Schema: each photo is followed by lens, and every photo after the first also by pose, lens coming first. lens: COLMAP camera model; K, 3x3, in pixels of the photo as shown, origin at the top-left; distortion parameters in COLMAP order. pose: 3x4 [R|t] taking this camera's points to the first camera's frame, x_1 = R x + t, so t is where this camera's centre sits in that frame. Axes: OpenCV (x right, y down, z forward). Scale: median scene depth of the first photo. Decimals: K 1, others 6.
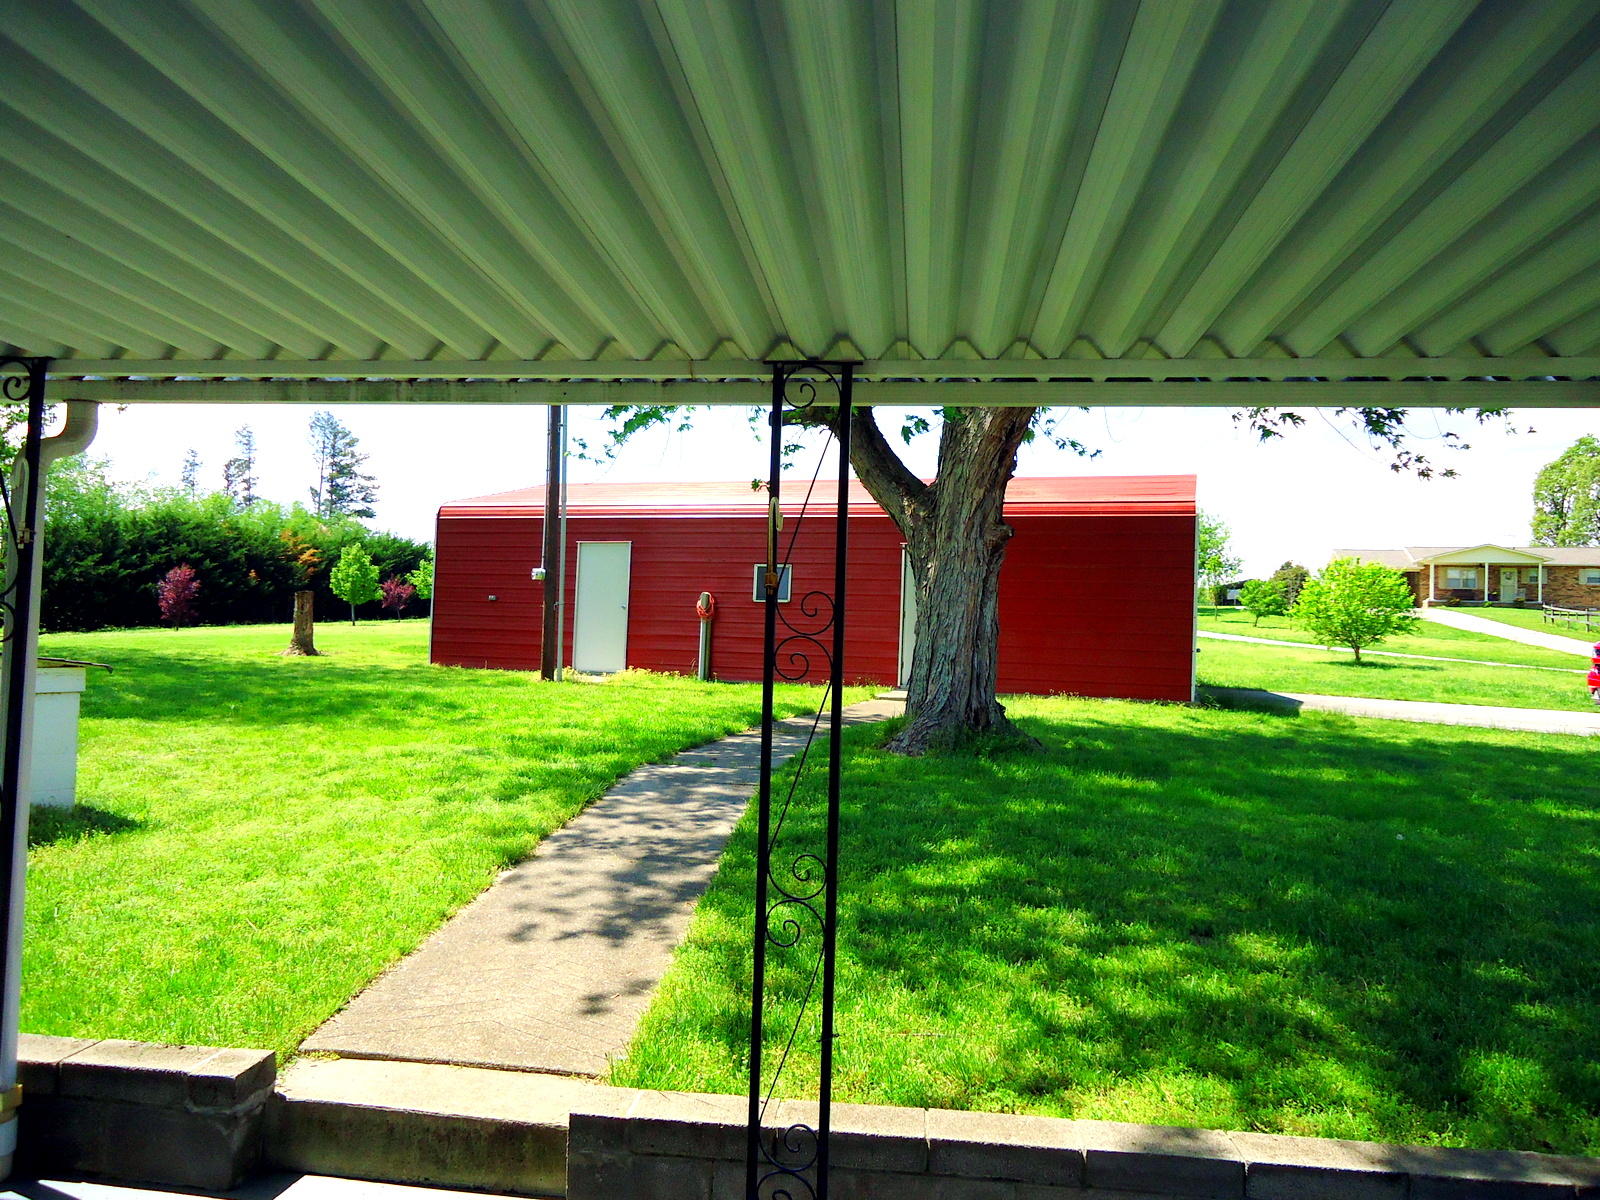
lens RADIAL K [[1160.2, 0, 804.1], [0, 1160.2, 602.4], [0, 0, 1]] dist [-0.005852, -0.003572]
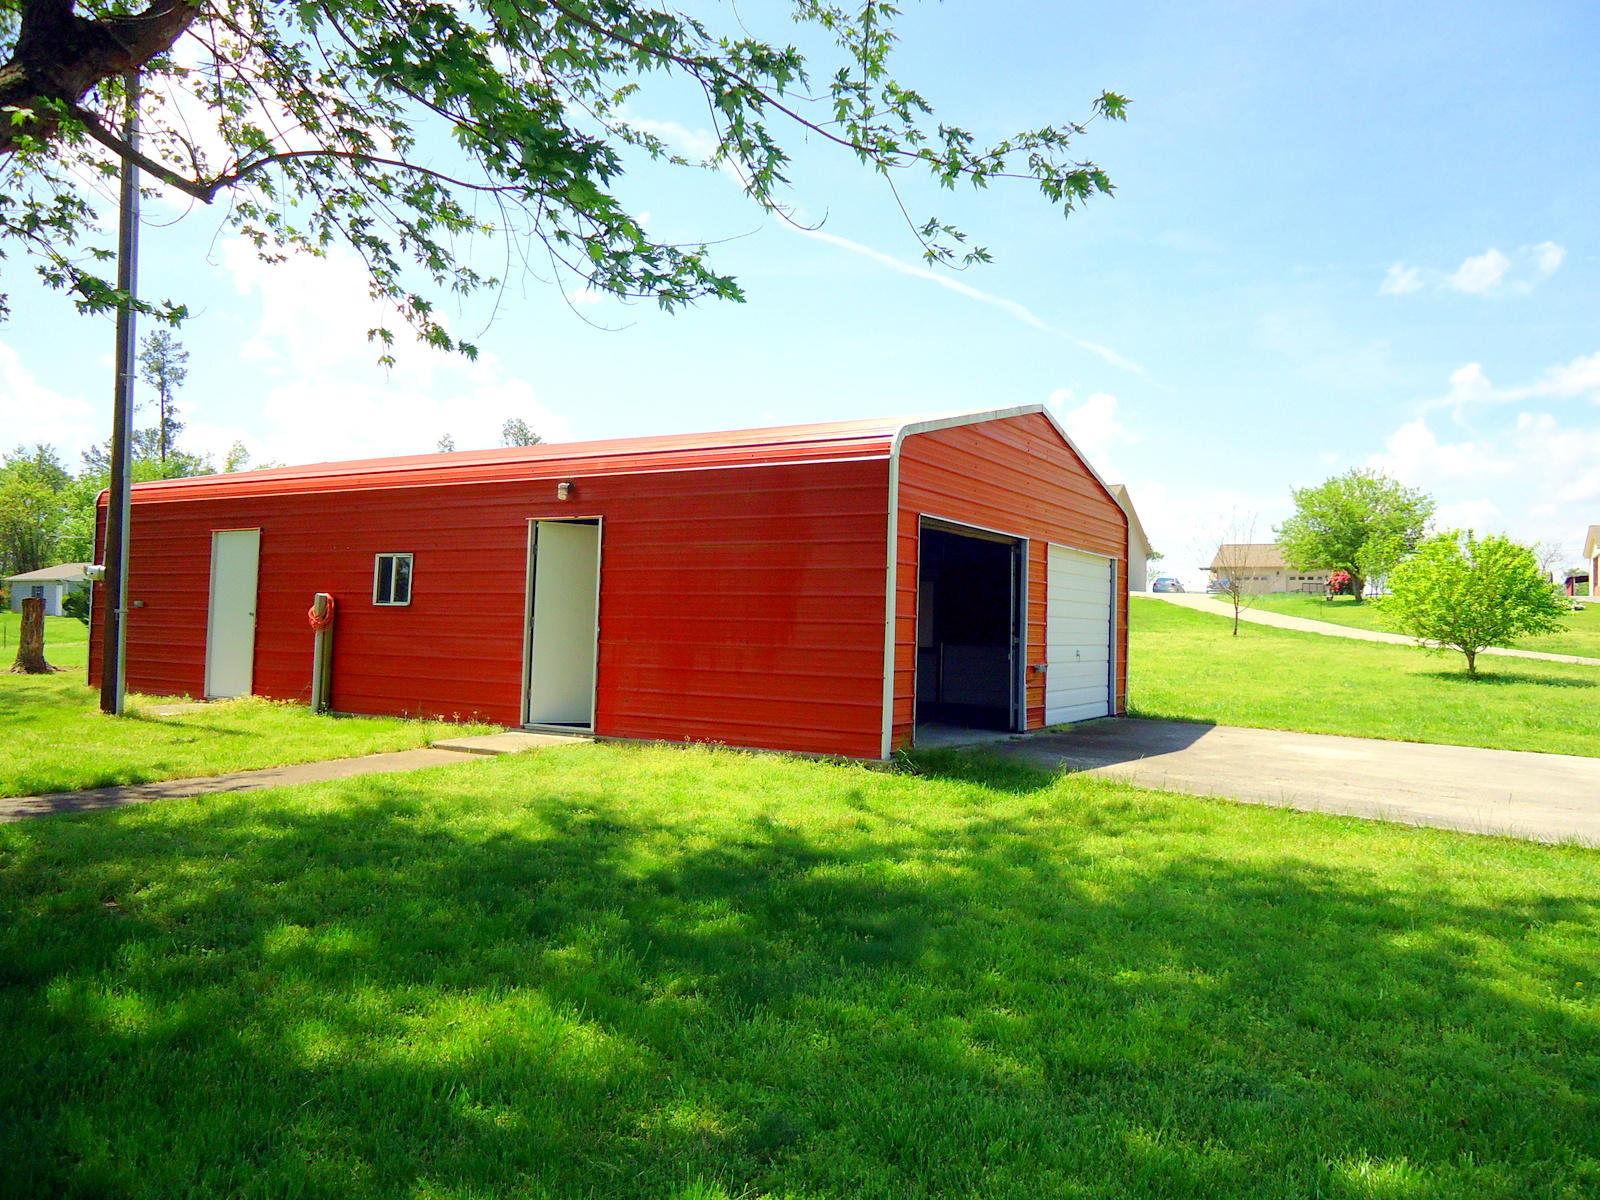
lens RADIAL K [[1160.2, 0, 795.0], [0, 1160.2, 598.2], [0, 0, 1]] dist [-0.005852, -0.003572]
pose [[0.972767, -0.013651, -0.231383, 0.244902], [0.013837, 0.999904, -0.000823, -0.000143], [0.231372, -0.002401, 0.972862, 0.218457]]
